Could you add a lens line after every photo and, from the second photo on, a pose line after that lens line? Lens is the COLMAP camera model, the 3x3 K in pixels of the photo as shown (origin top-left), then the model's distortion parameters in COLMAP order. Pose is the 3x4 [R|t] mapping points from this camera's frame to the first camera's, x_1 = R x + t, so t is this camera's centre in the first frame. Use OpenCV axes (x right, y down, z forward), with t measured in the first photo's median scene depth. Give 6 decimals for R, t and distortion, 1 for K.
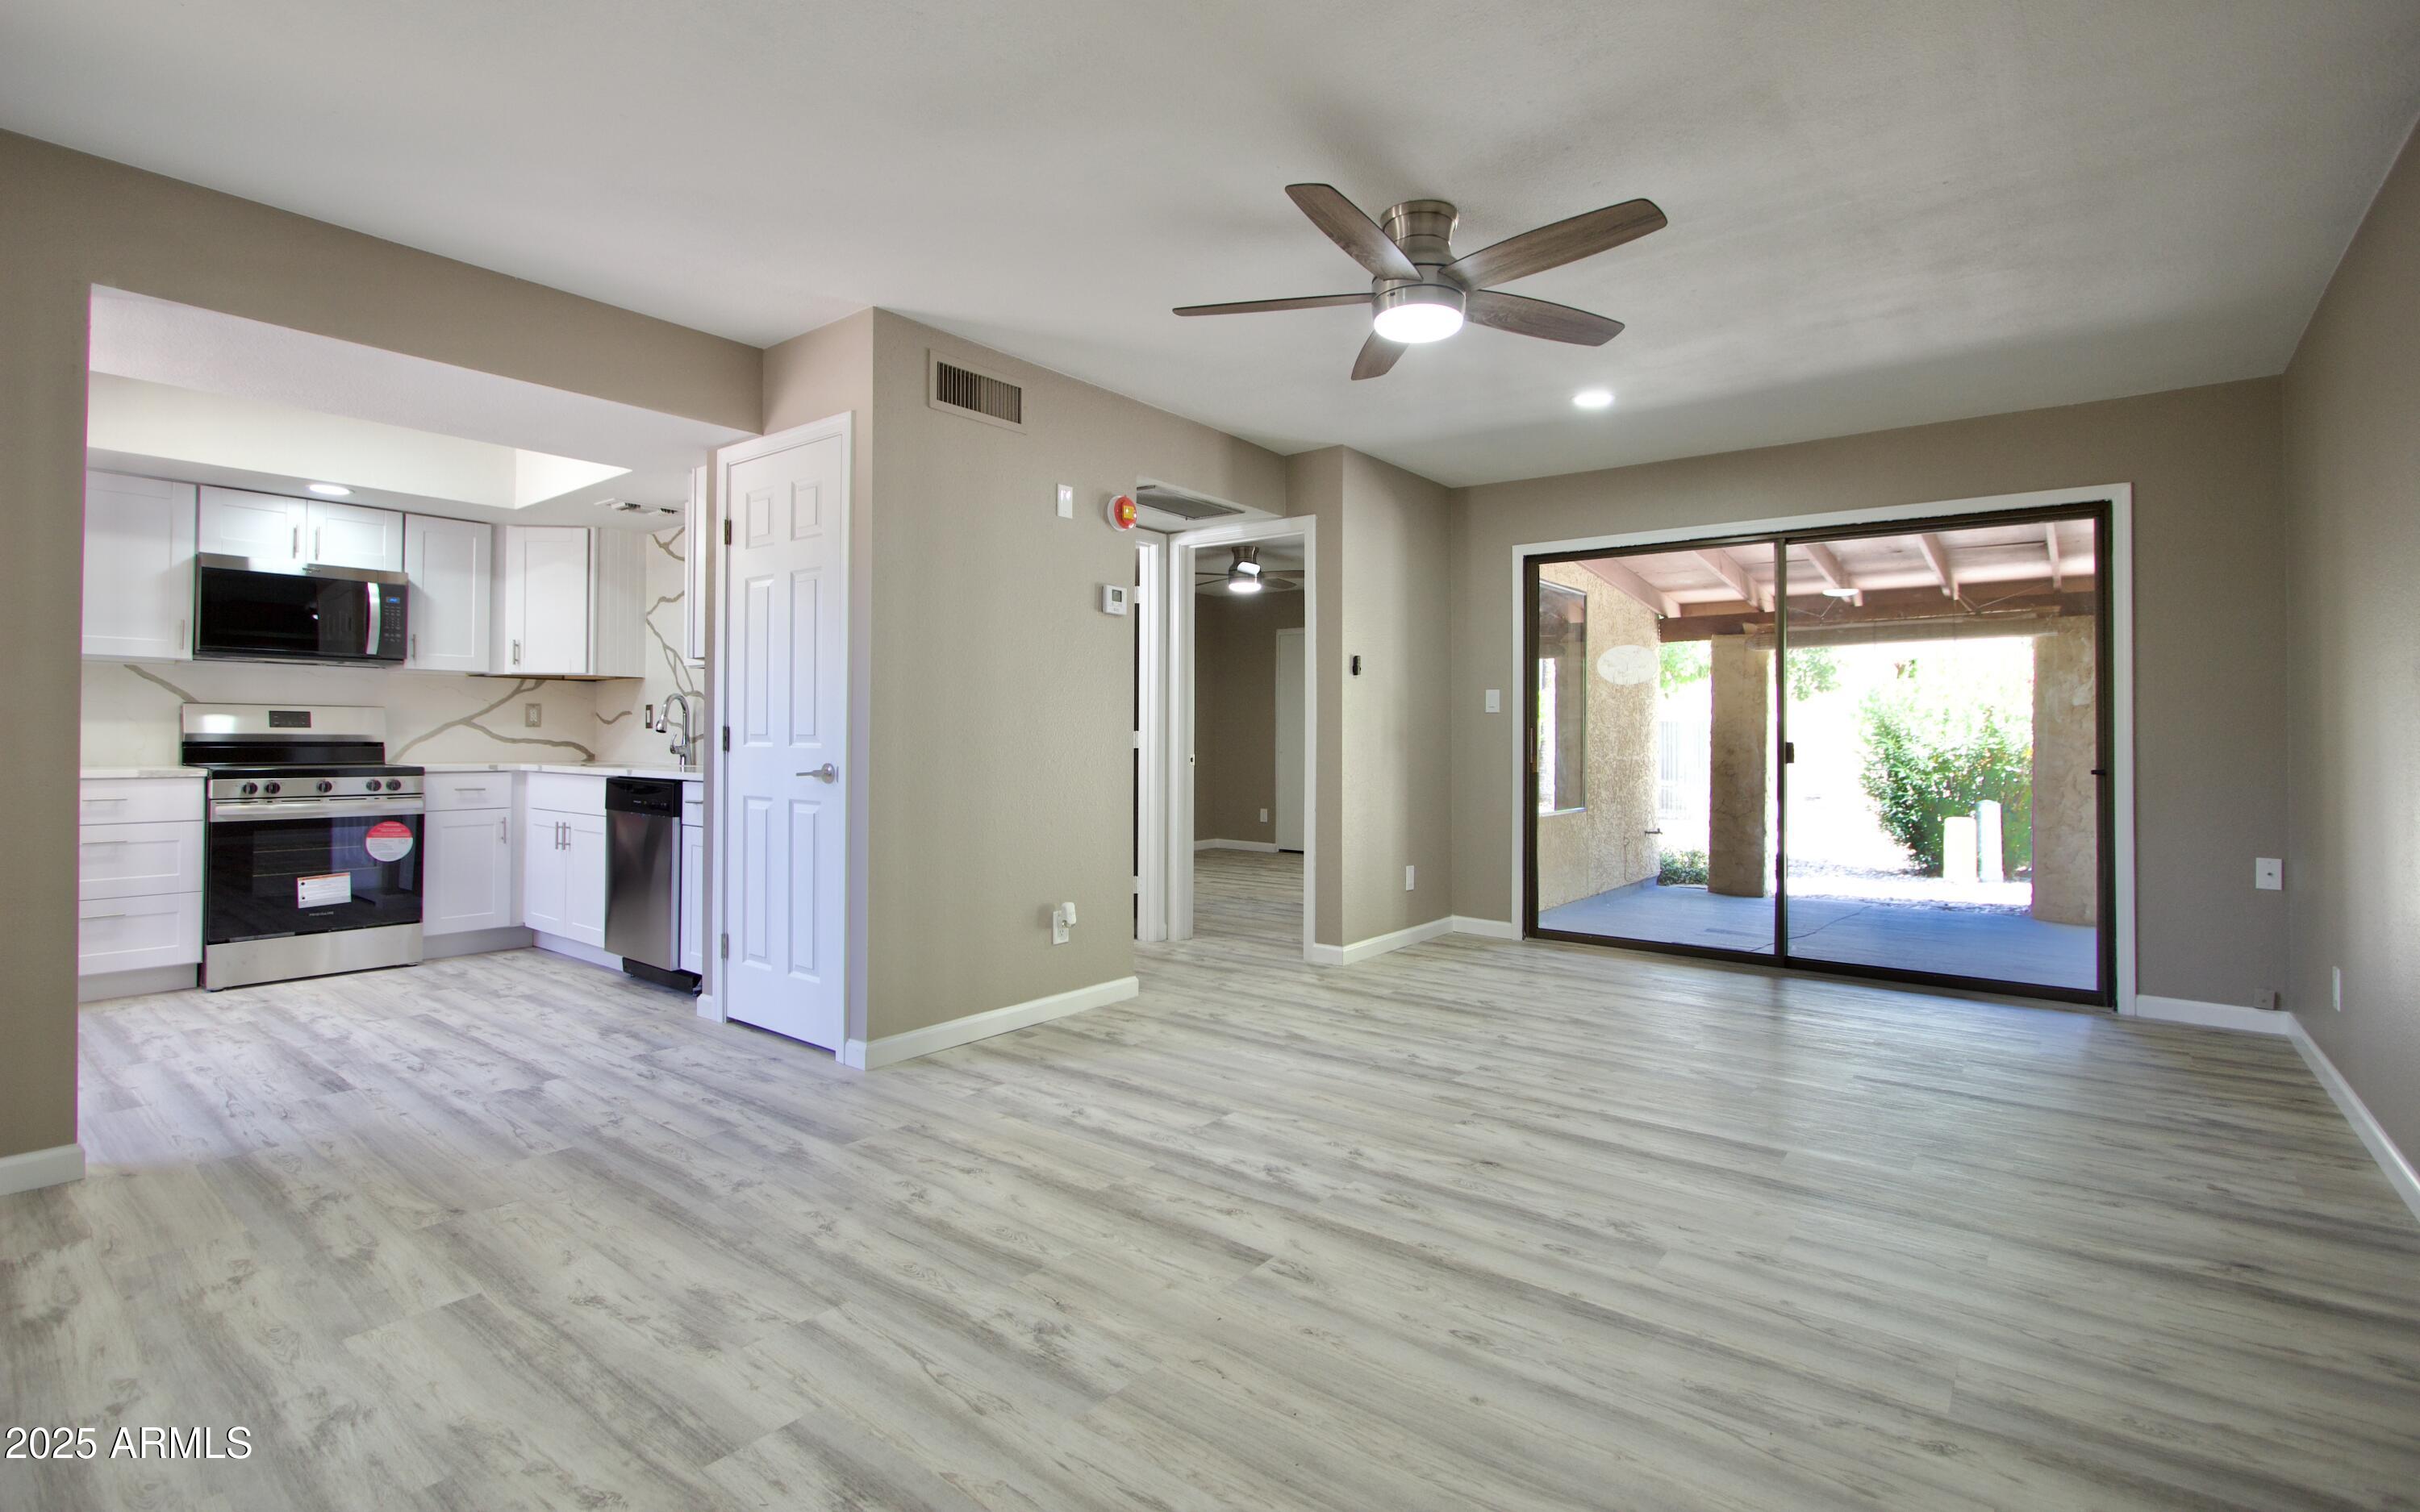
lens RADIAL K [[1110.9, 0, 1193.2], [0, 1110.9, 716.2], [0, 0, 1]] dist [-0.014661, 0.000061]
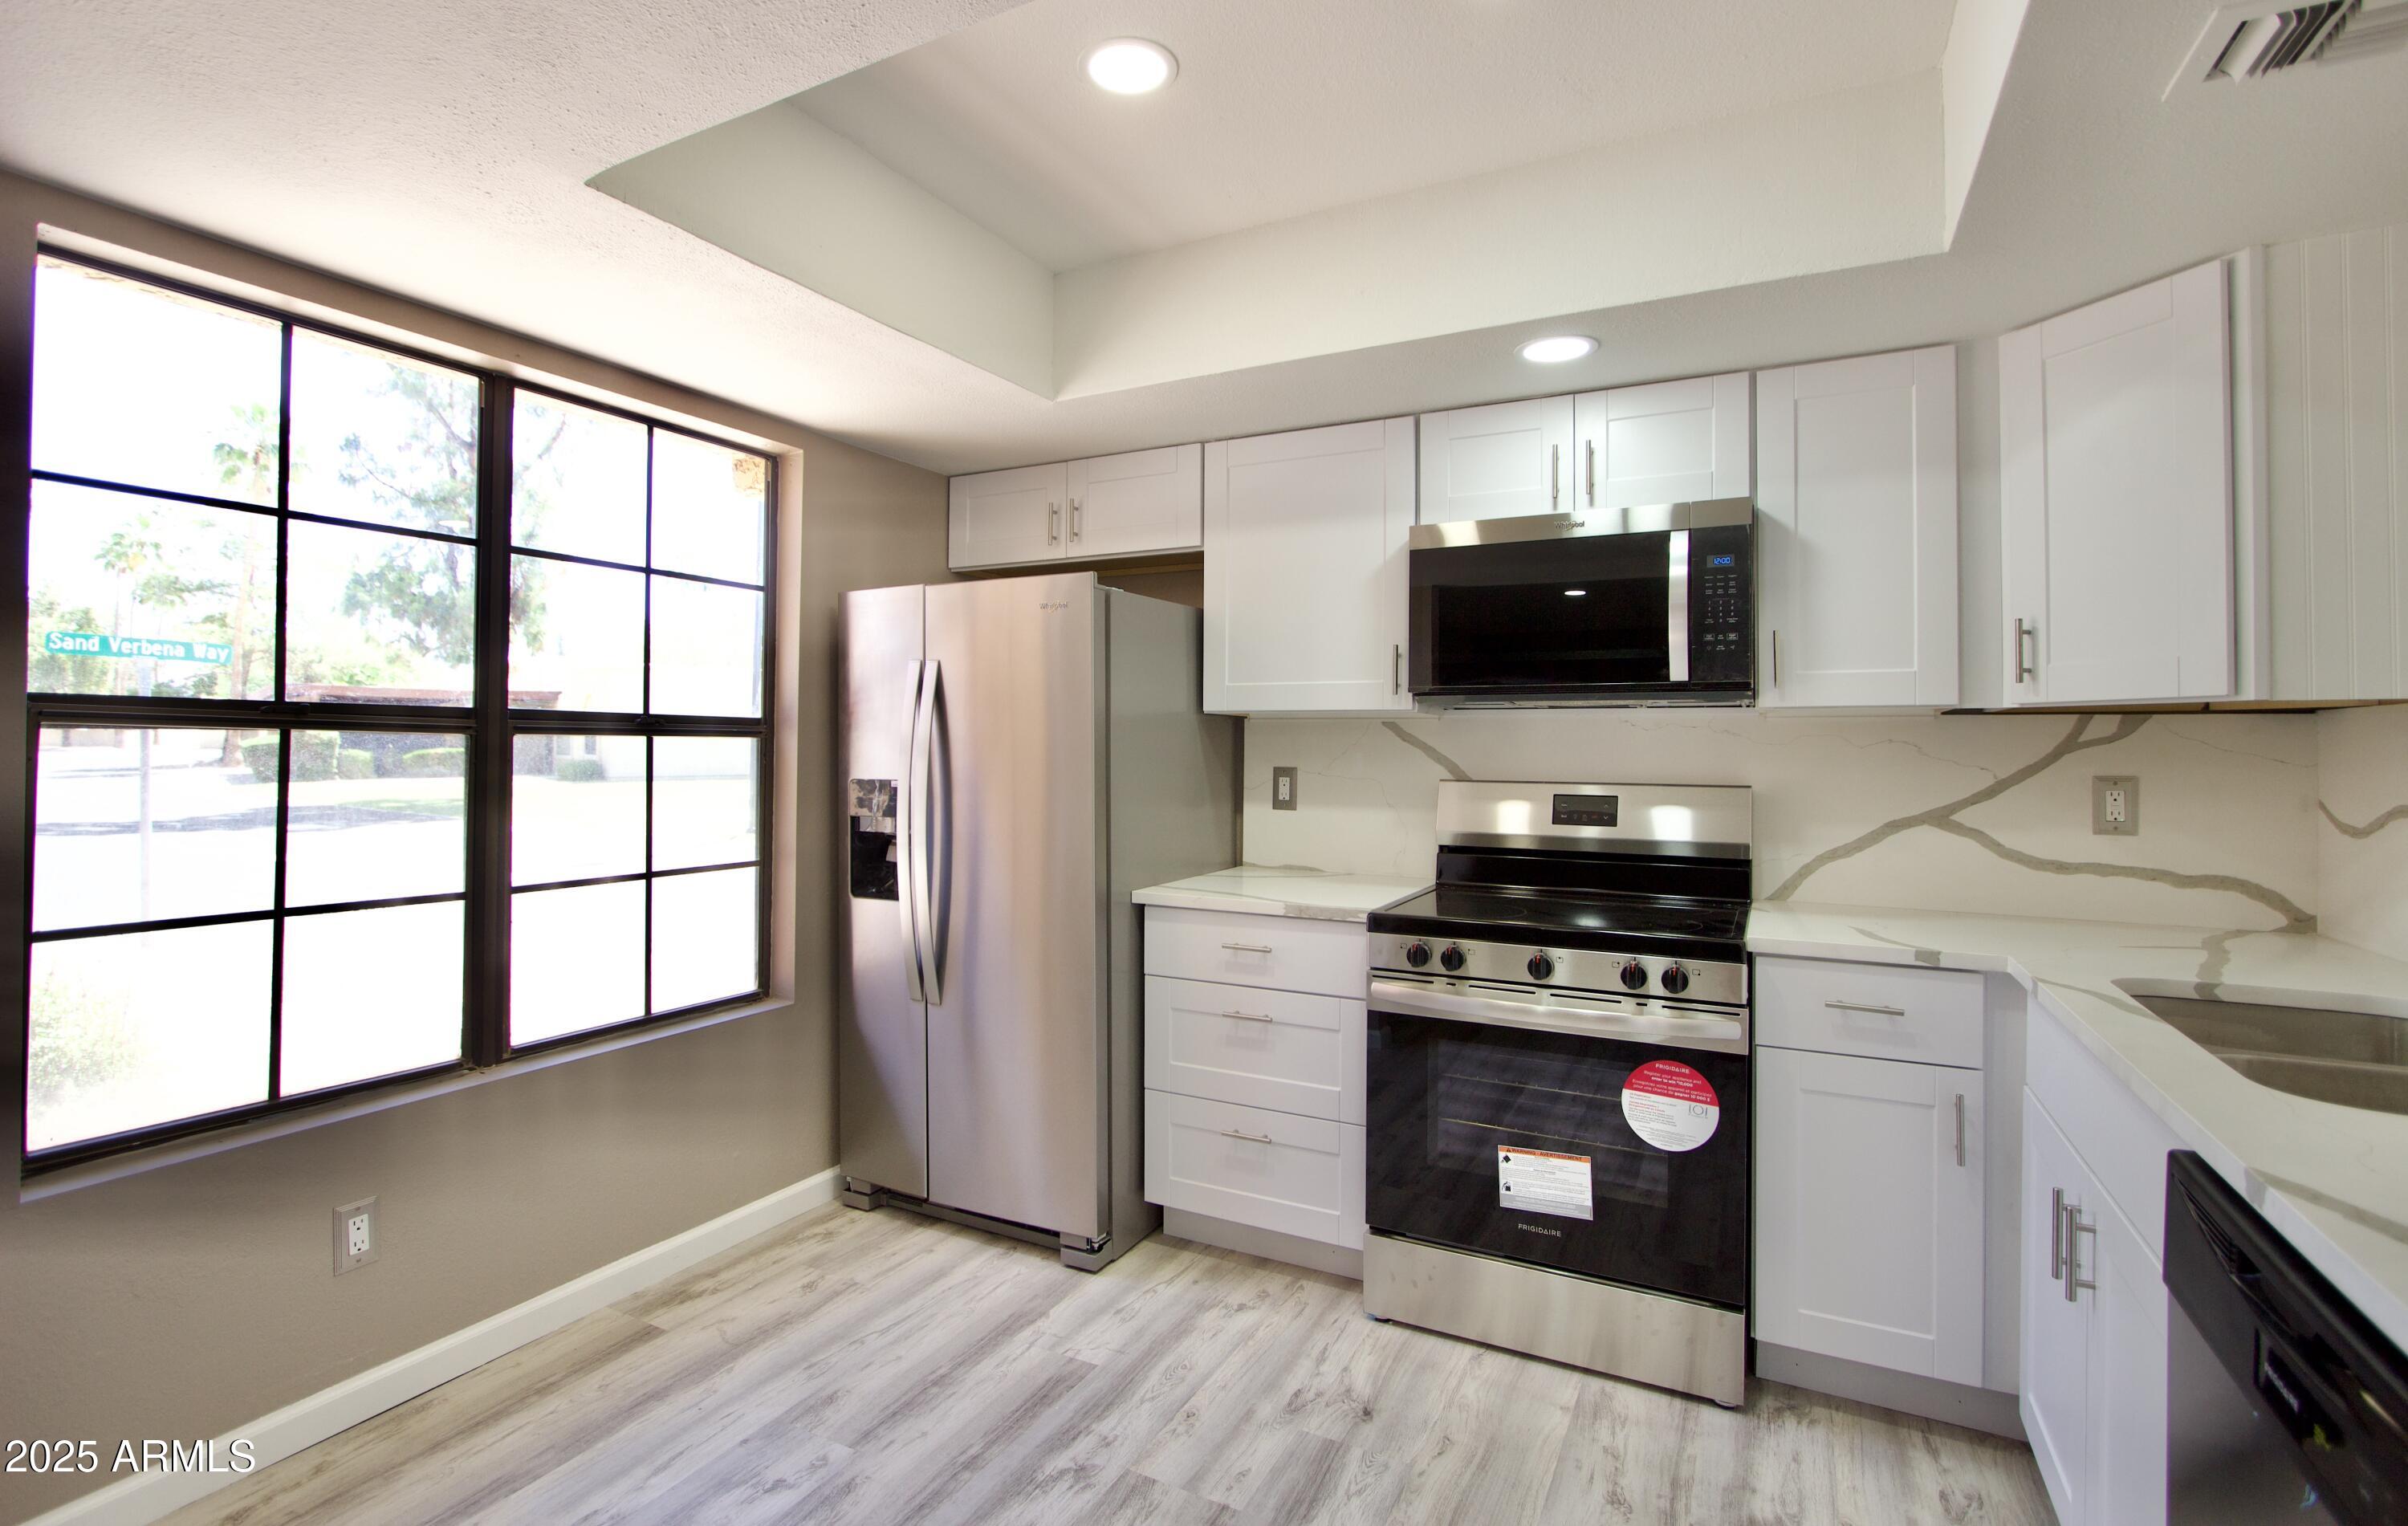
lens RADIAL K [[1113.7, 0, 1186.5], [0, 1113.7, 731.5], [0, 0, 1]] dist [-0.015364, 0.000404]
pose [[0.185773, -0.017434, -0.982438, -0.356911], [0.012847, 0.999800, -0.015313, -0.033783], [0.982509, -0.009776, 0.185960, 0.792020]]
